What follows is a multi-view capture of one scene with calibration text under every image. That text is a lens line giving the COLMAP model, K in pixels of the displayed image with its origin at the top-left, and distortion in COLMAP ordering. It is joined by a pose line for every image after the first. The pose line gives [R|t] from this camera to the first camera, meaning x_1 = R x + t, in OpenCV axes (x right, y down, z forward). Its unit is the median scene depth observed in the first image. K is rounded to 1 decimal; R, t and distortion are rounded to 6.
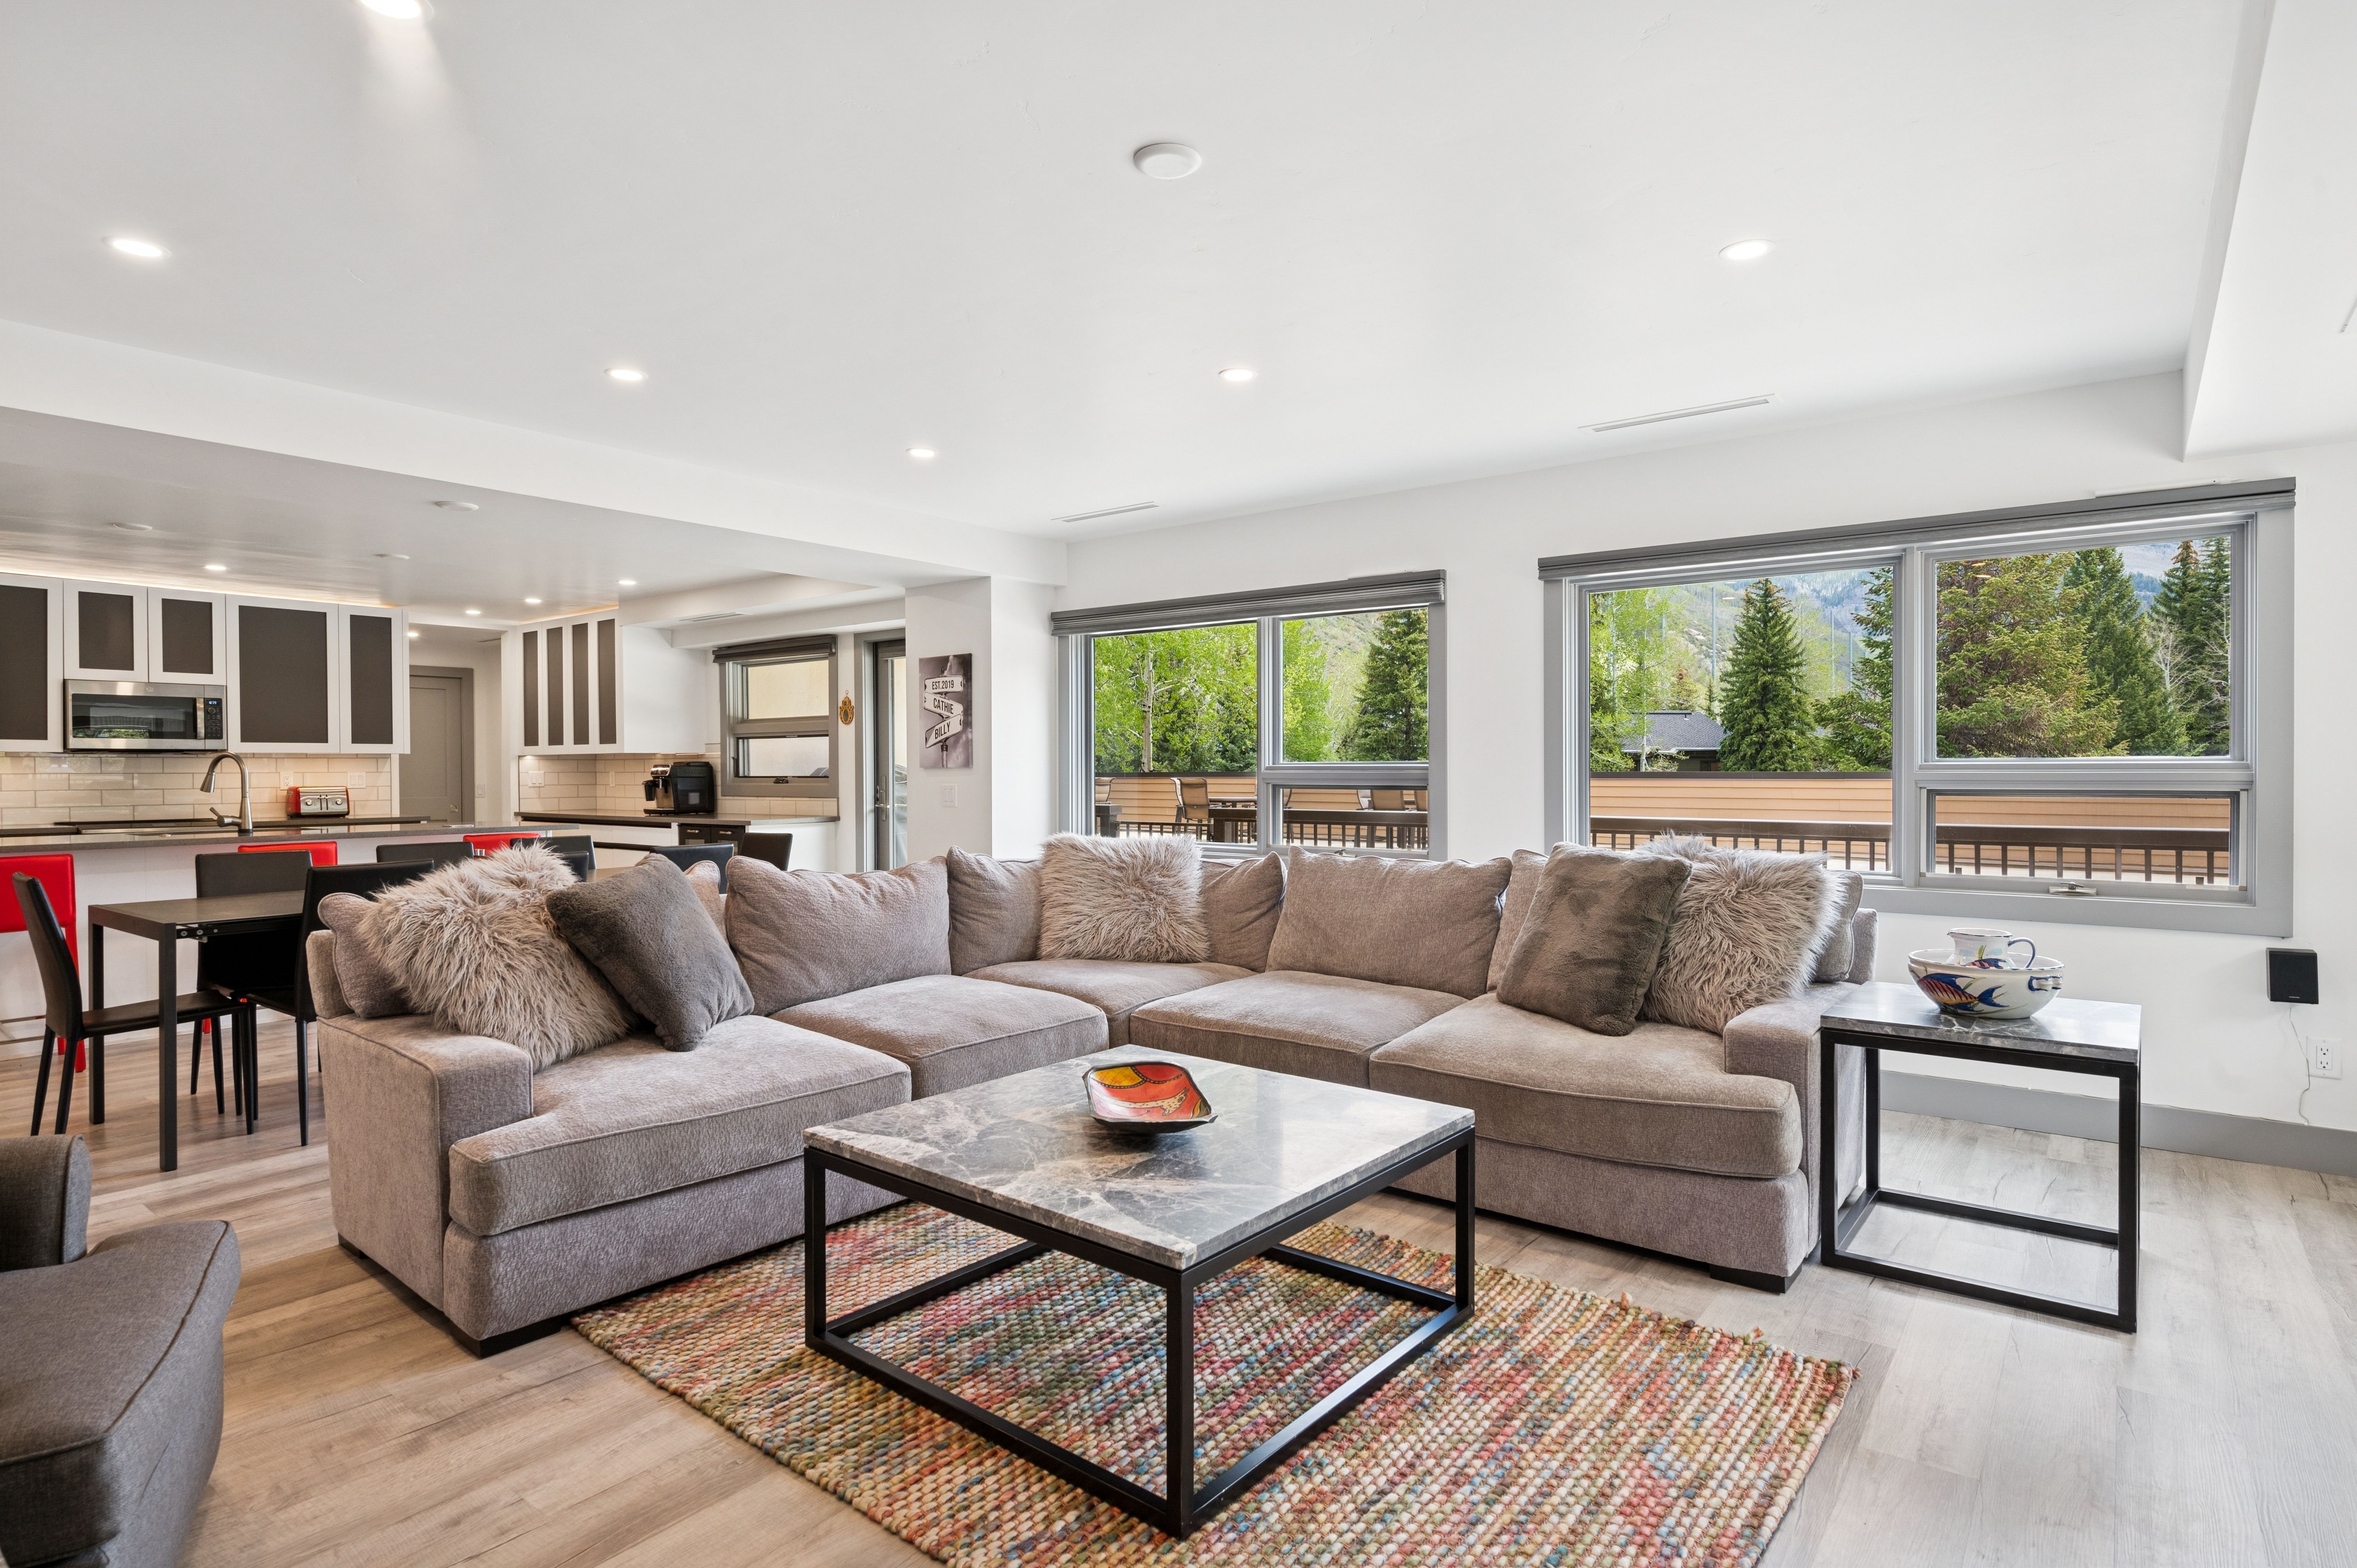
lens RADIAL K [[1222.3, 0, 1178.5], [0, 1222.3, 784.0], [0, 0, 1]] dist [-0.002488, -0.000274]
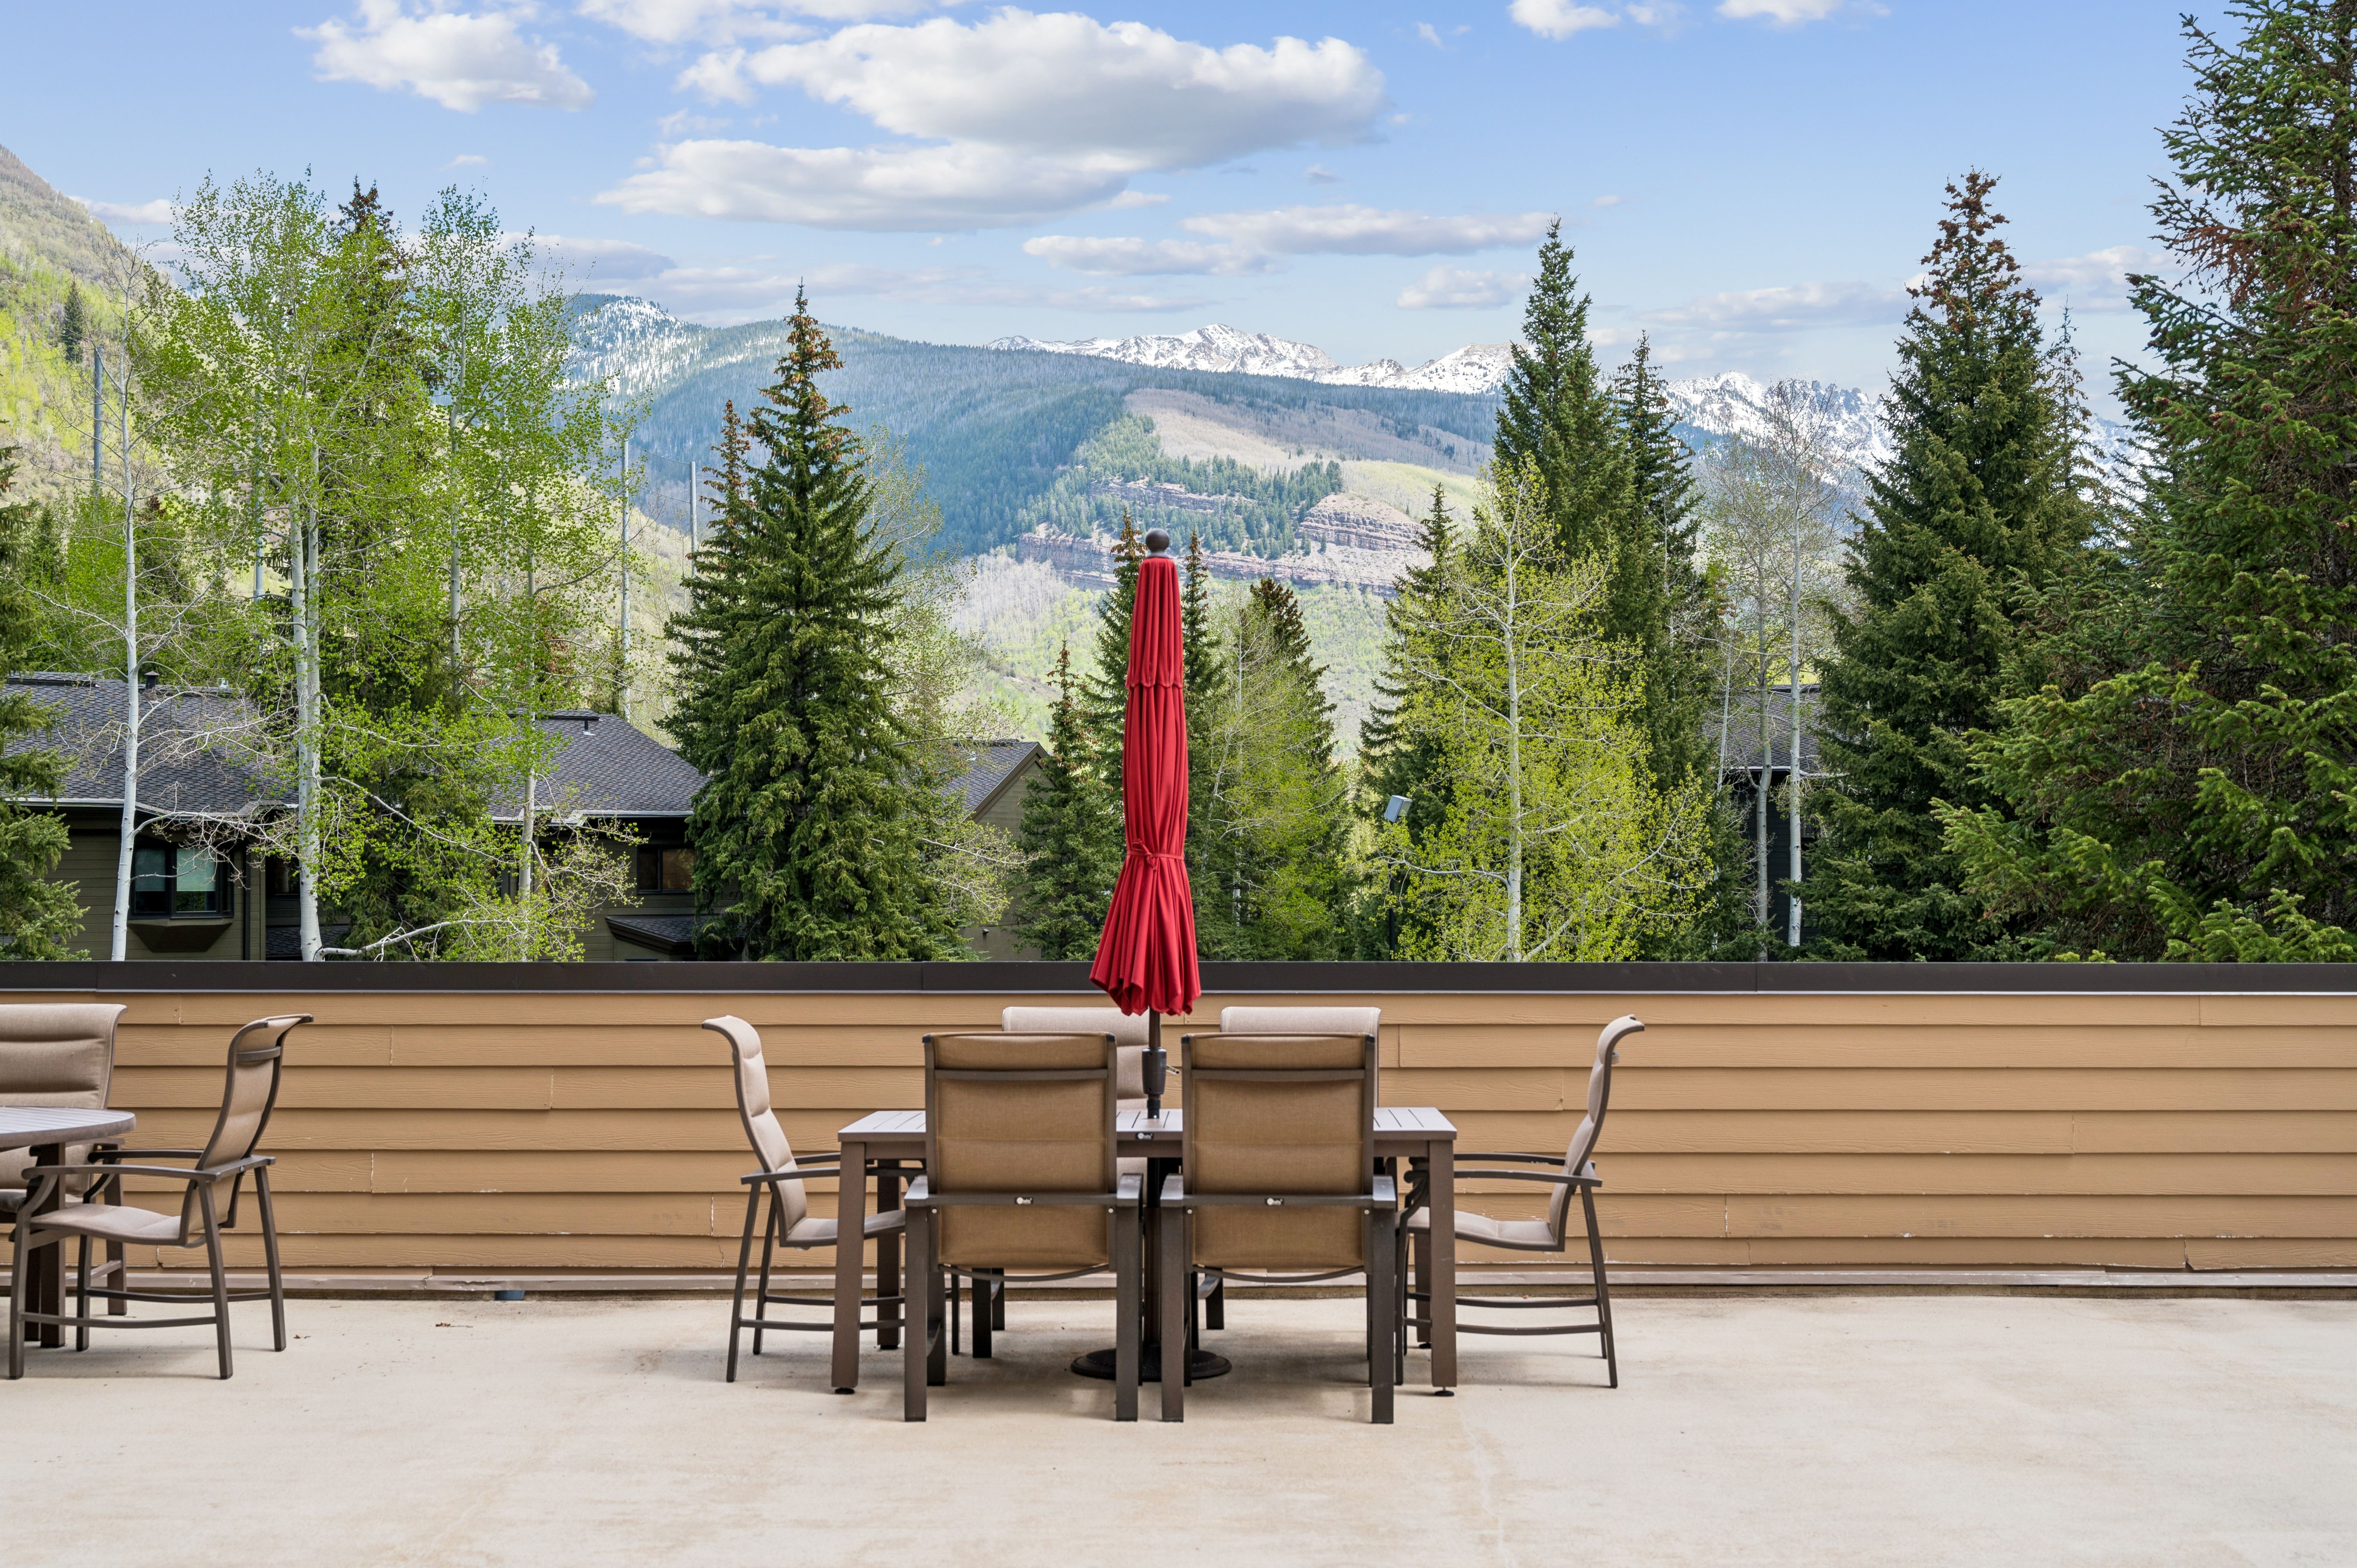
lens RADIAL K [[3148.7, 0, 1178.5], [0, 3148.7, 784.0], [0, 0, 1]] dist [0.016595, 0.028912]
pose [[0.796874, 0.014973, 0.603960, -0.233928], [0.005675, 0.999463, -0.032266, -0.055271], [-0.604119, 0.029140, 0.796361, 1.263191]]
